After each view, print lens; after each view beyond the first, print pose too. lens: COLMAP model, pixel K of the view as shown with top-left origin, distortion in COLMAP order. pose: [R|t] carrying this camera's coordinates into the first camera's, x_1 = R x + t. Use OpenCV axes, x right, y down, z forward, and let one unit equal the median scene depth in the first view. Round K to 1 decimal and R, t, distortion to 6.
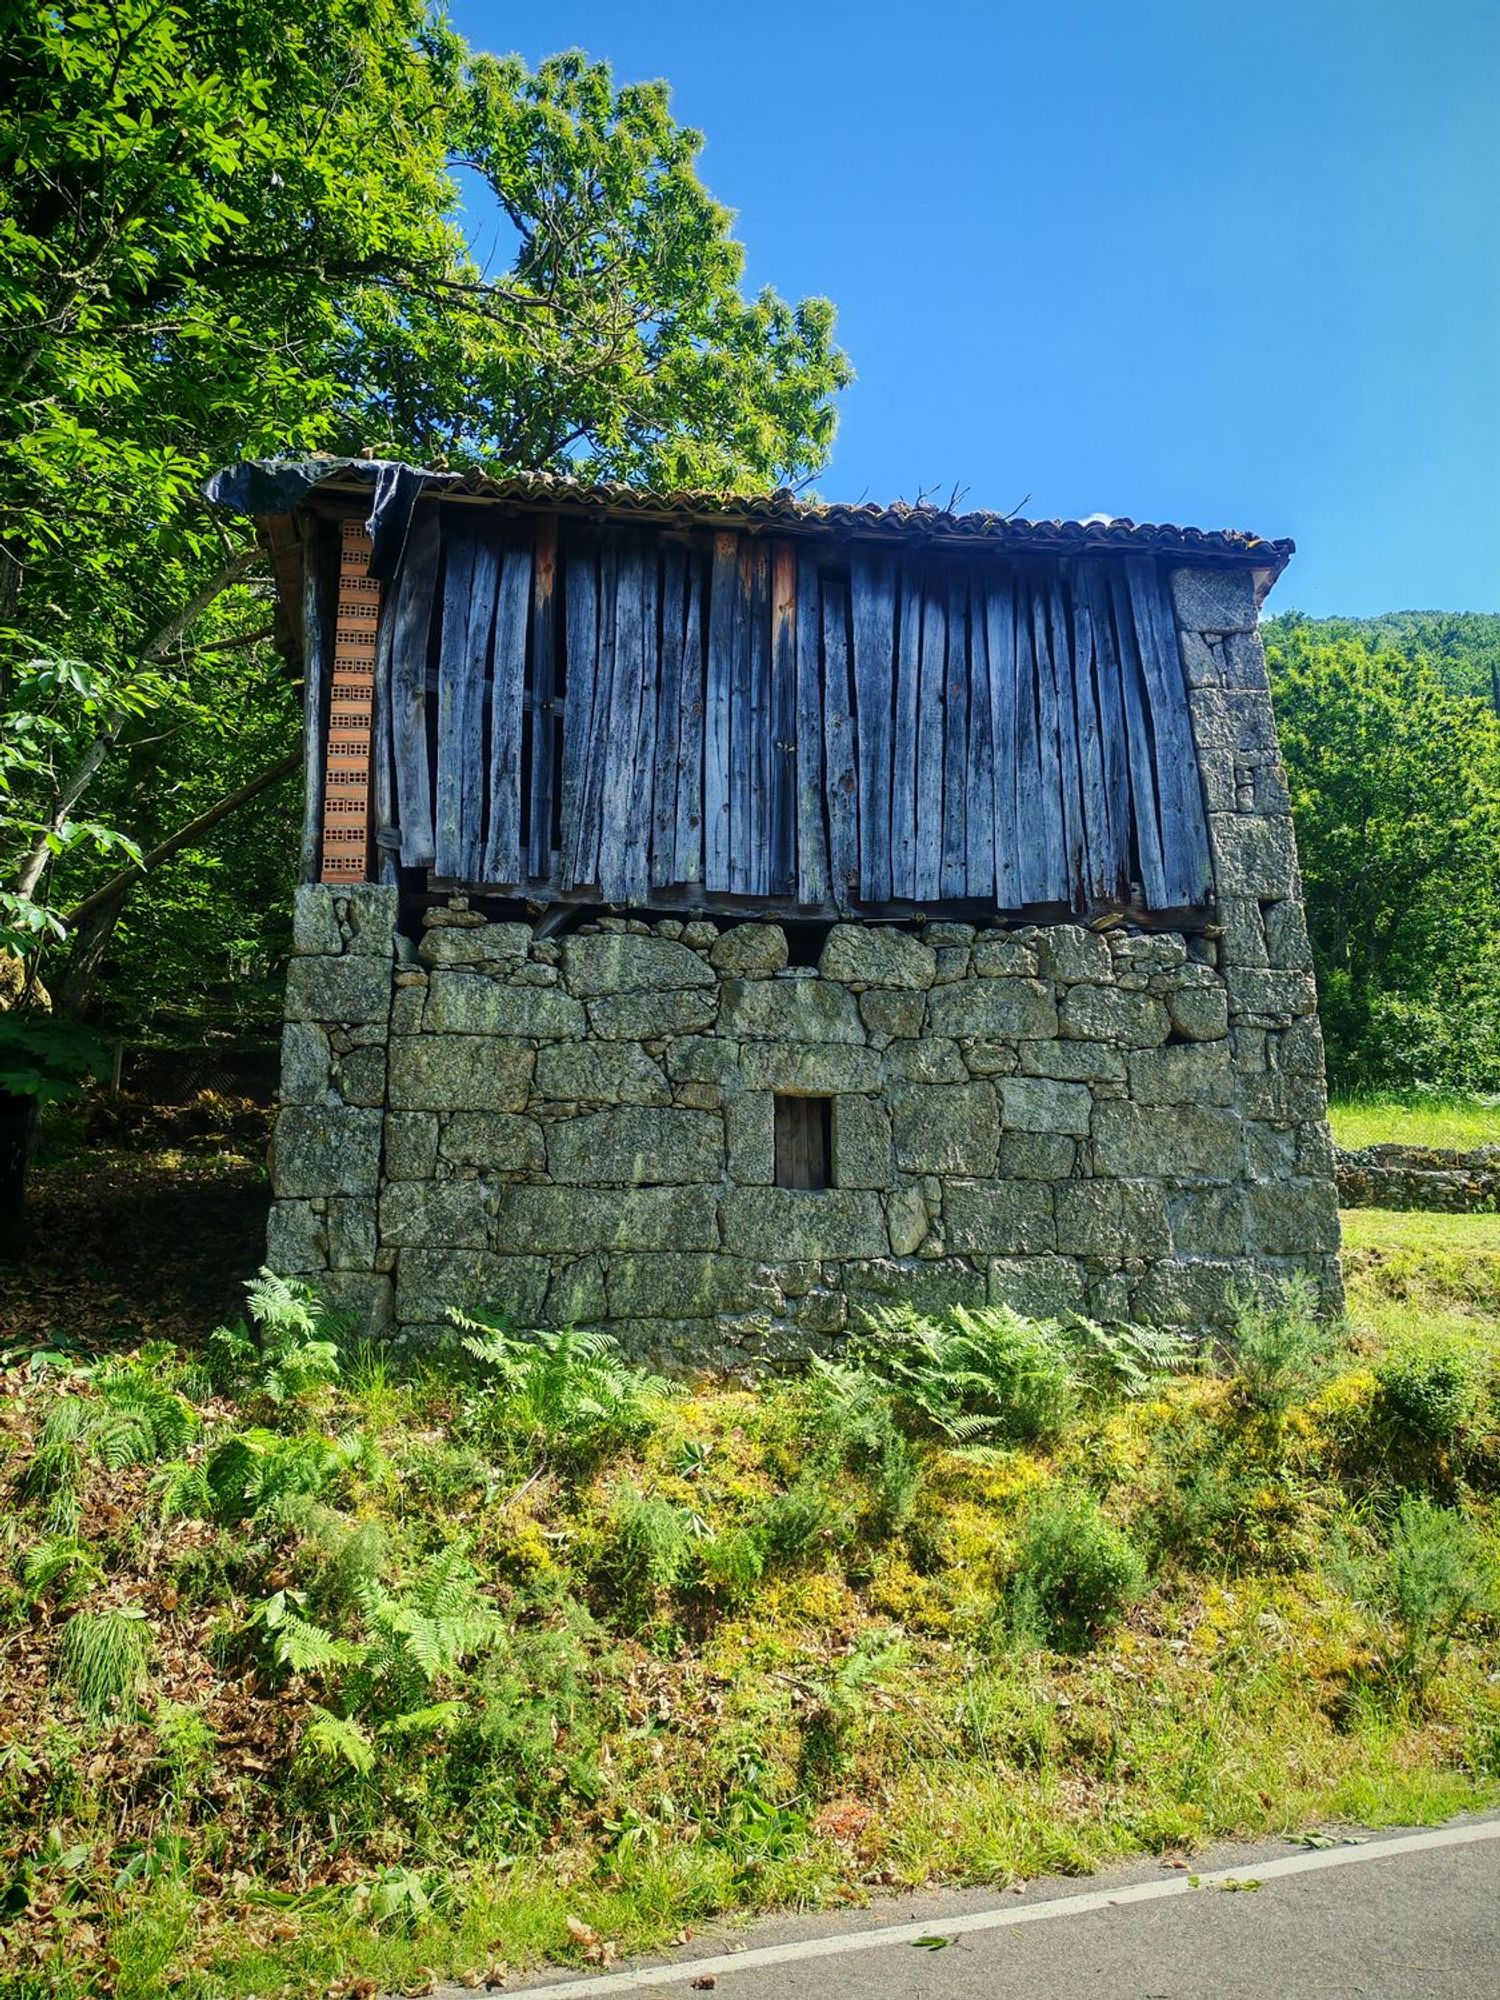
lens RADIAL K [[1538.0, 0, 752.2], [0, 1538.0, 986.1], [0, 0, 1]] dist [0.072462, -0.124728]
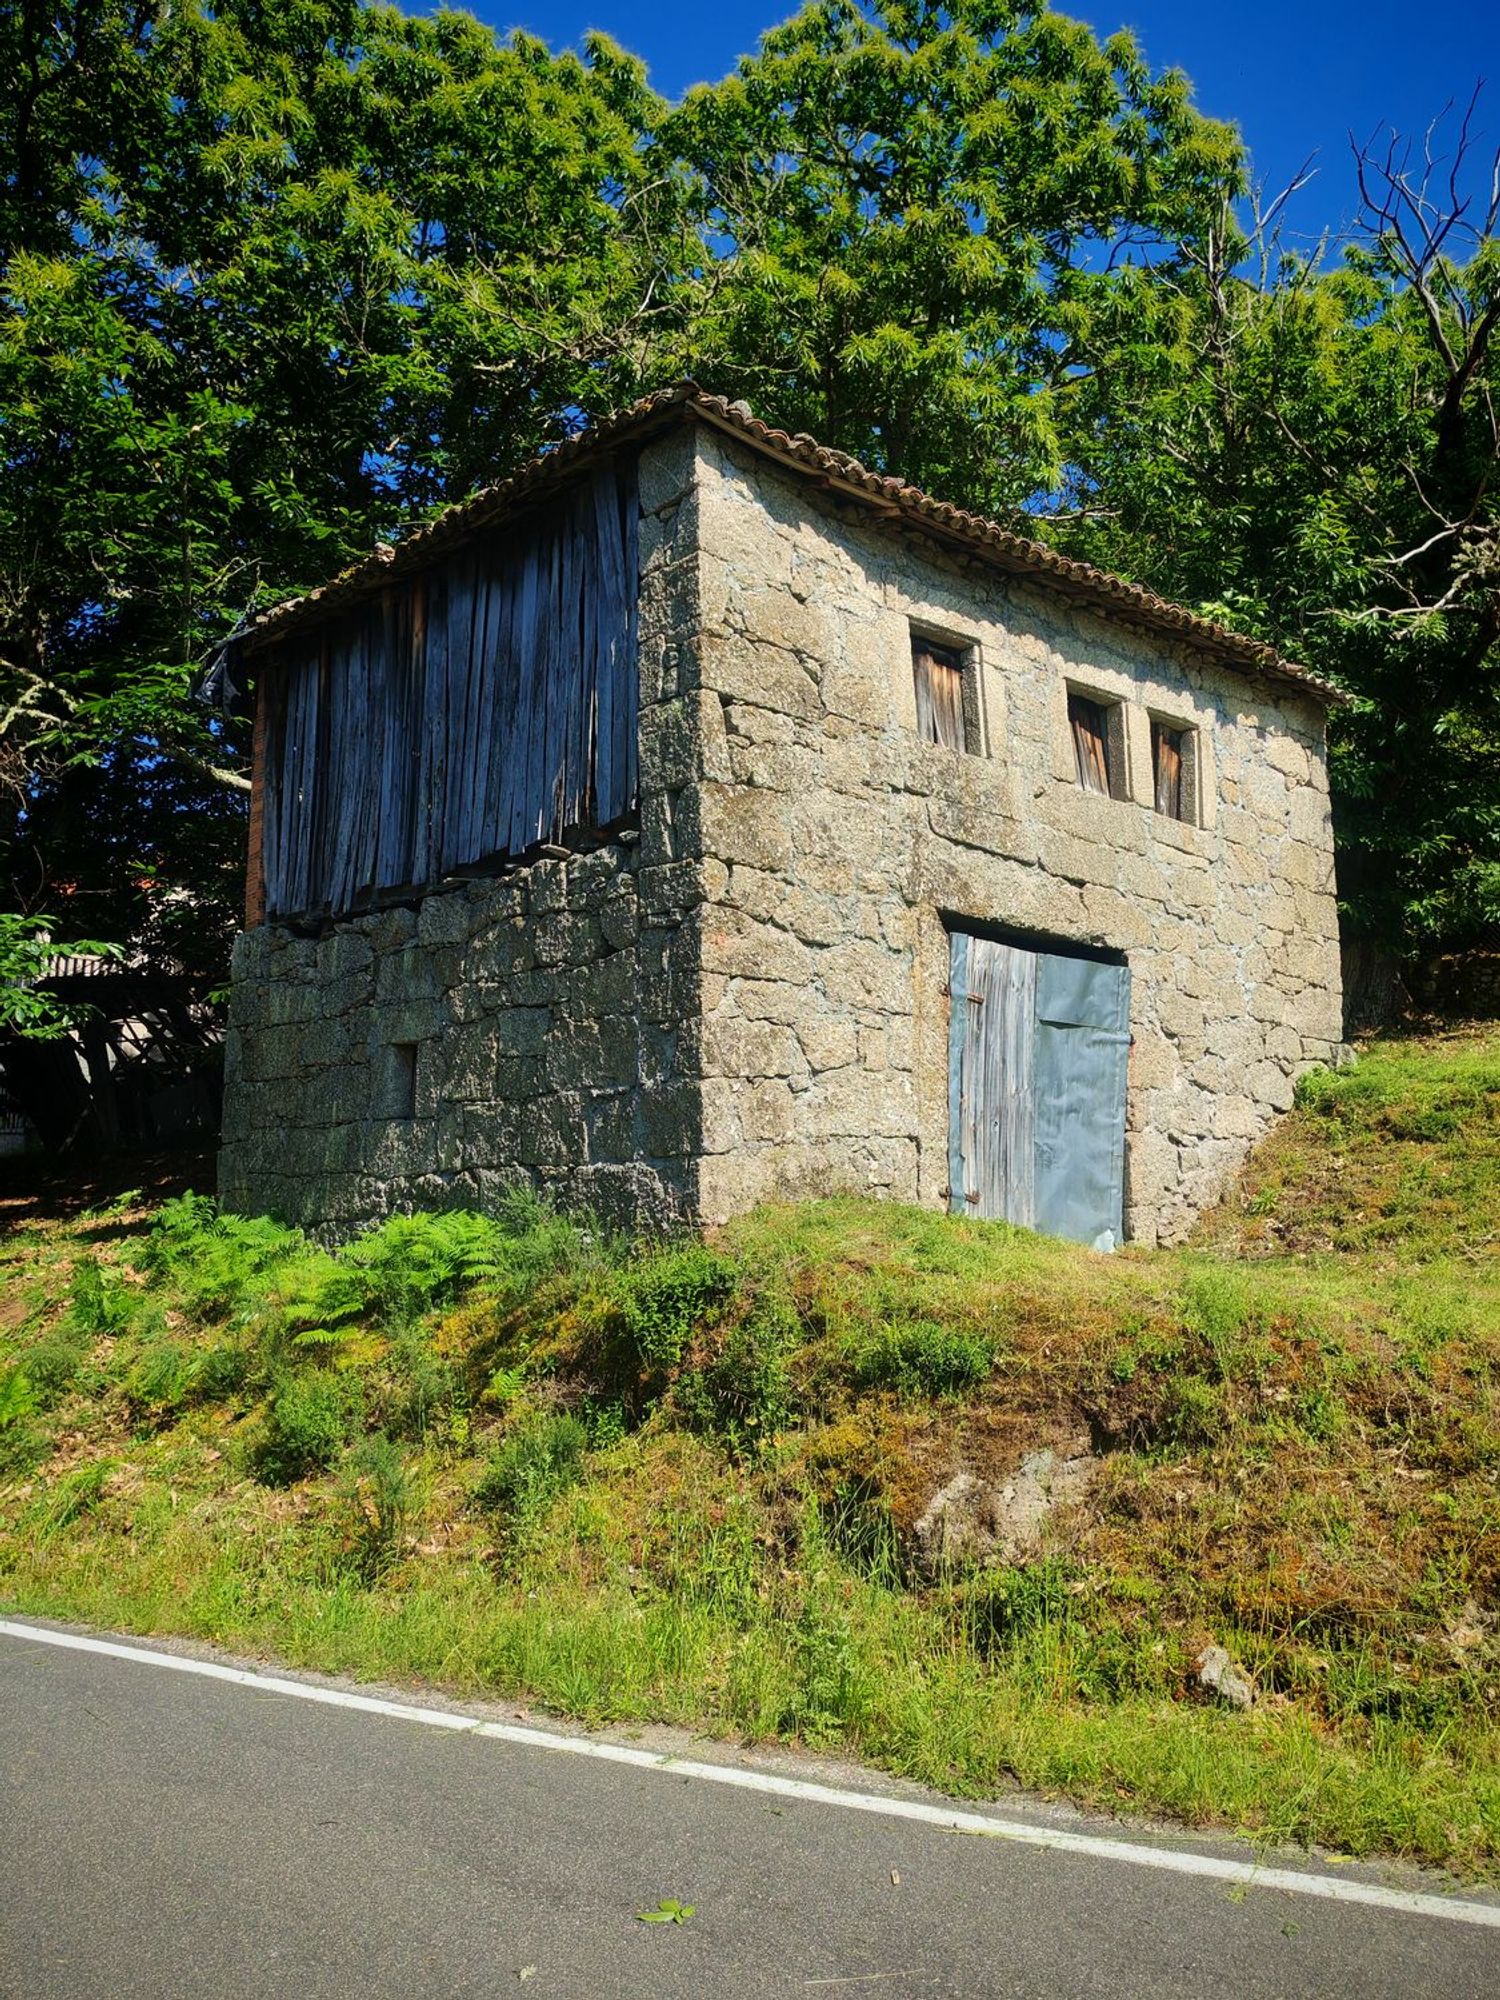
lens RADIAL K [[1544.7, 0, 721.6], [0, 1544.7, 1009.0], [0, 0, 1]] dist [0.087592, -0.186102]
pose [[0.578400, -0.105828, -0.808860, 1.147989], [0.190543, 0.981648, 0.007819, 0.078525], [0.793188, -0.158645, 0.587950, 0.453957]]
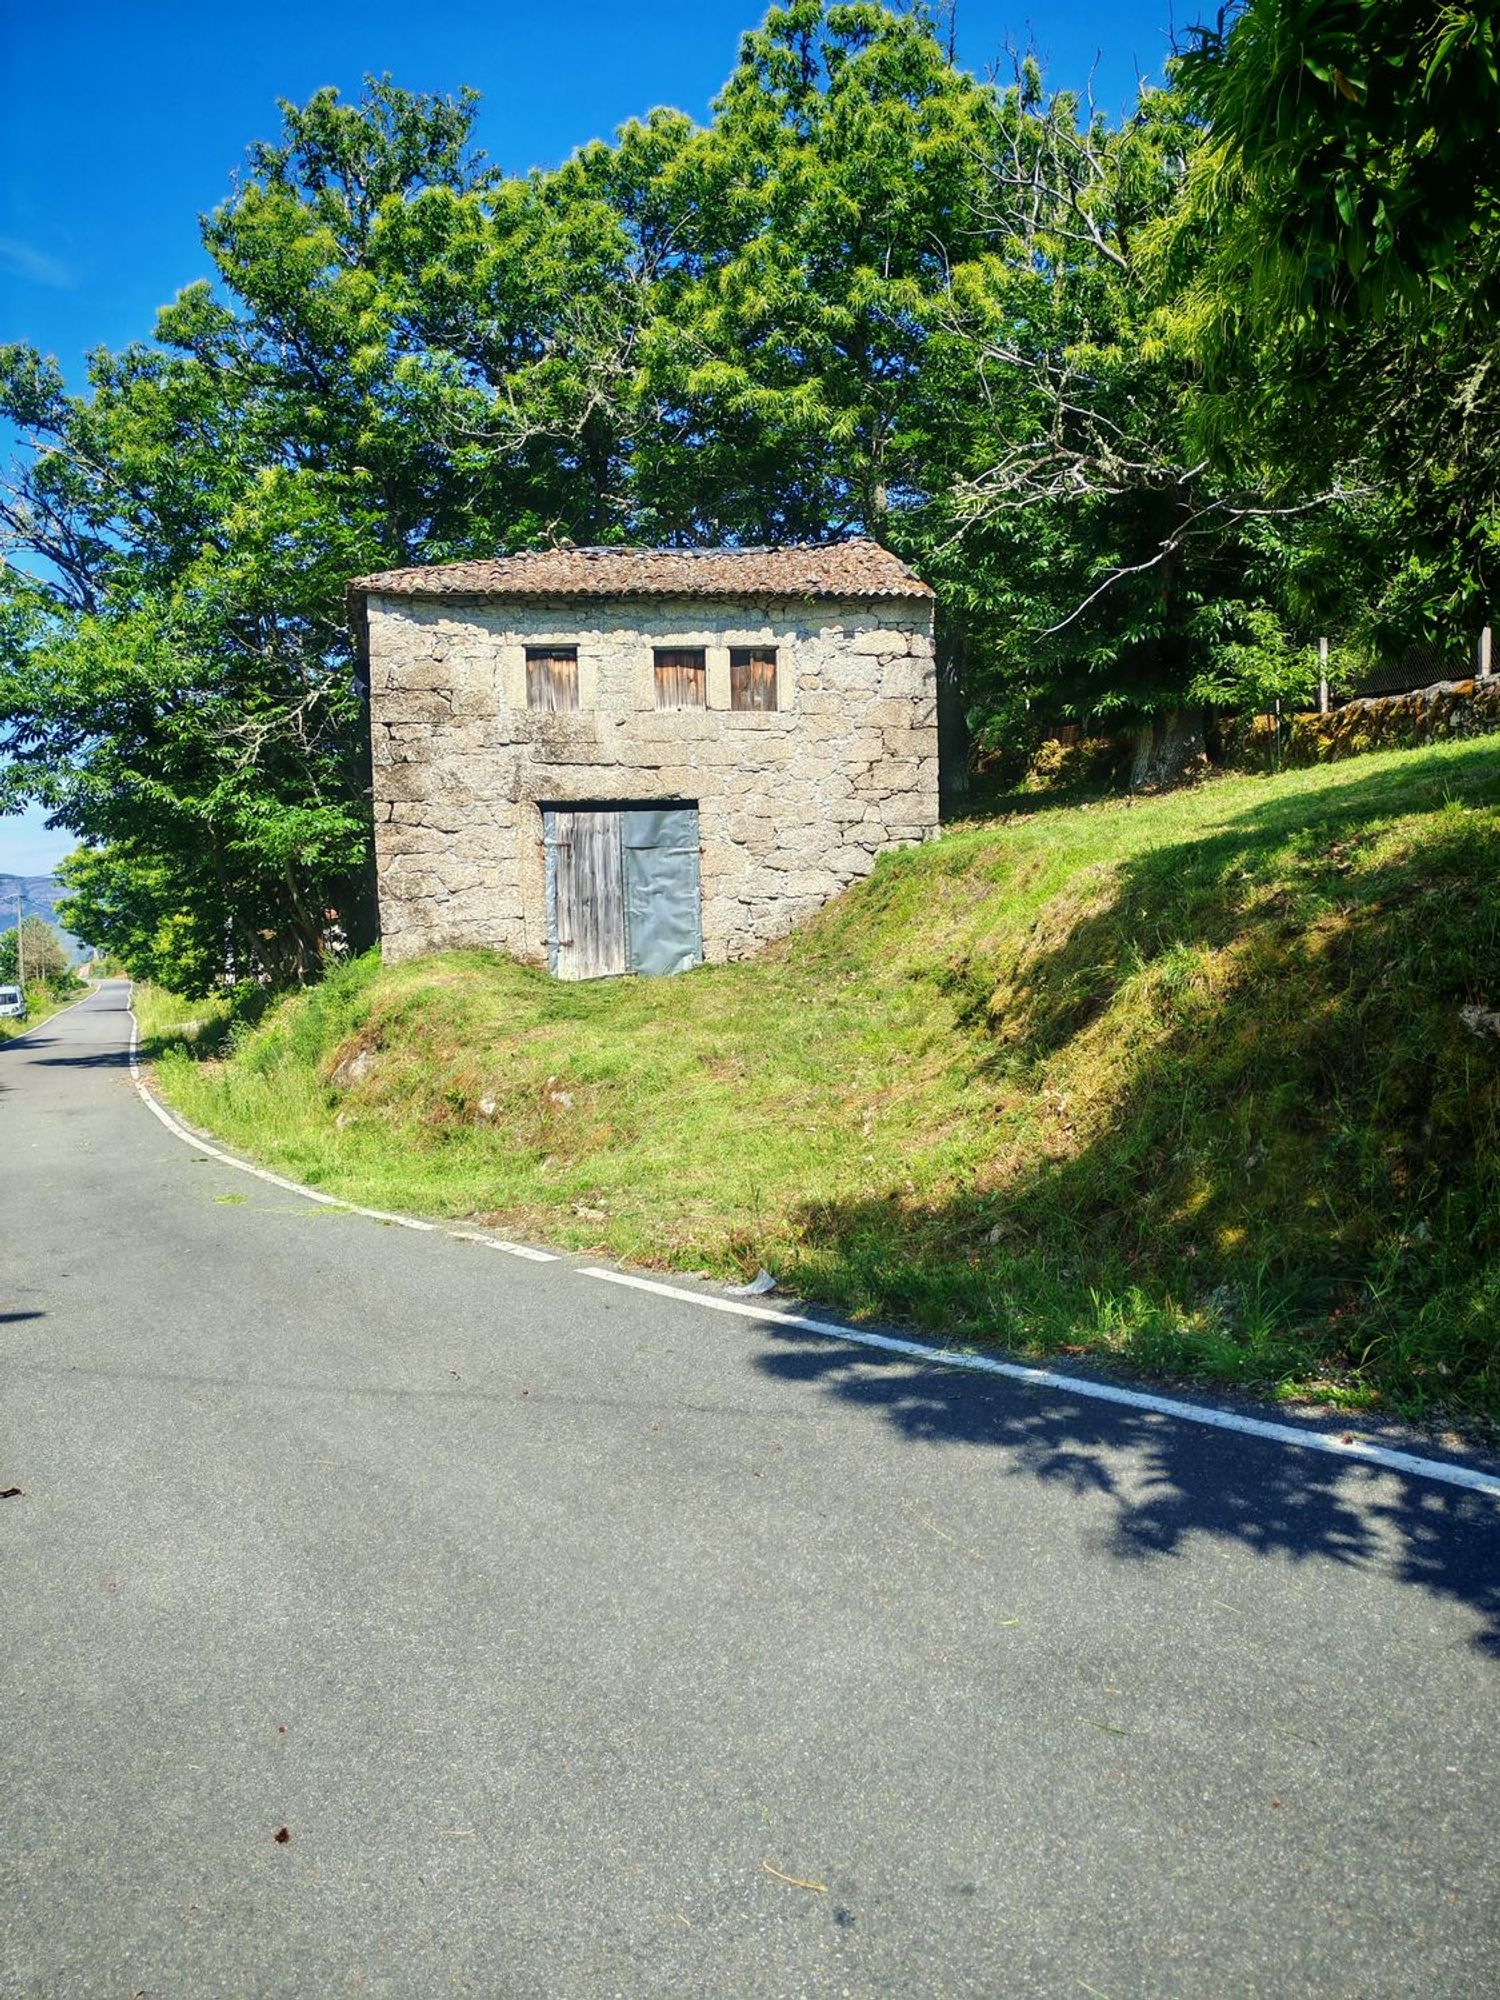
lens RADIAL K [[1491.8, 0, 750.0], [0, 1491.8, 1000.0], [0, 0, 1]] dist [0.028119, 0.007209]
pose [[0.069882, 0.063683, -0.995520, 2.483409], [0.275217, 0.957997, 0.080602, 0.227803], [0.958839, -0.279617, 0.049420, 1.333410]]
